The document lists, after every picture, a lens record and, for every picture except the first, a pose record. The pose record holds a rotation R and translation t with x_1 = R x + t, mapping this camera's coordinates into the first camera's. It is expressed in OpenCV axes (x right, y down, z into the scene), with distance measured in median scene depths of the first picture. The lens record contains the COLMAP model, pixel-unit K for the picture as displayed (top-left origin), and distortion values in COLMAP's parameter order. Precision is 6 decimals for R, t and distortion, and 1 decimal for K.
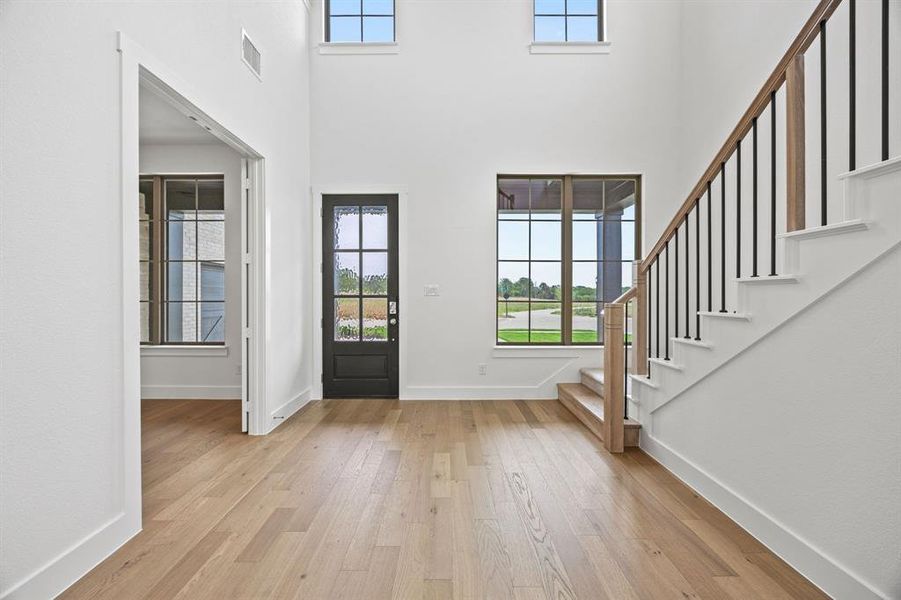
lens RADIAL K [[341.7, 0, 443.6], [0, 341.7, 295.5], [0, 0, 1]] dist [-0.000660, -0.000015]
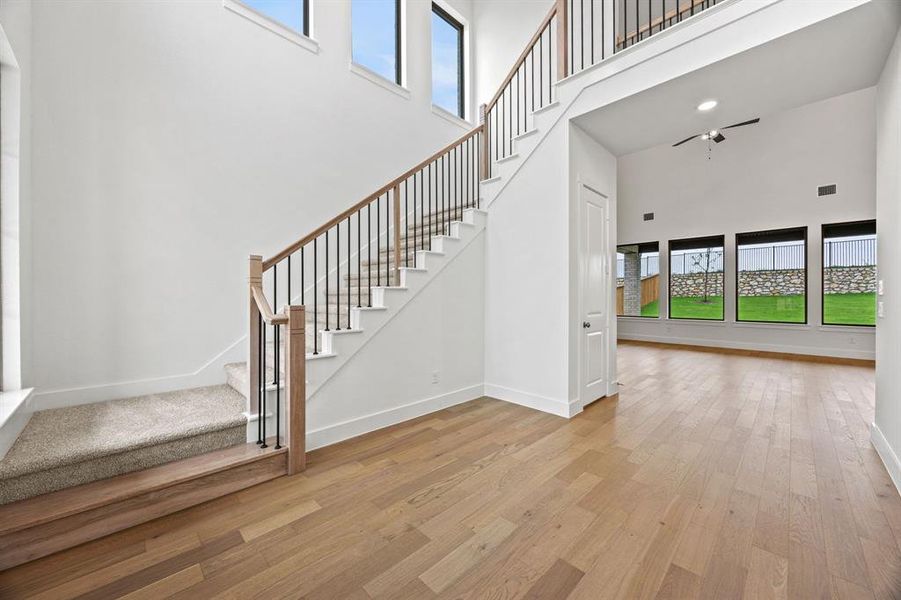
lens RADIAL K [[341.7, 0, 443.6], [0, 341.7, 295.5], [0, 0, 1]] dist [-0.000660, -0.000015]
pose [[-0.696168, 0.000183, 0.717879, -0.529078], [0.000721, 1.000000, 0.000443, -0.005860], [-0.717878, 0.000826, -0.696168, 1.724404]]
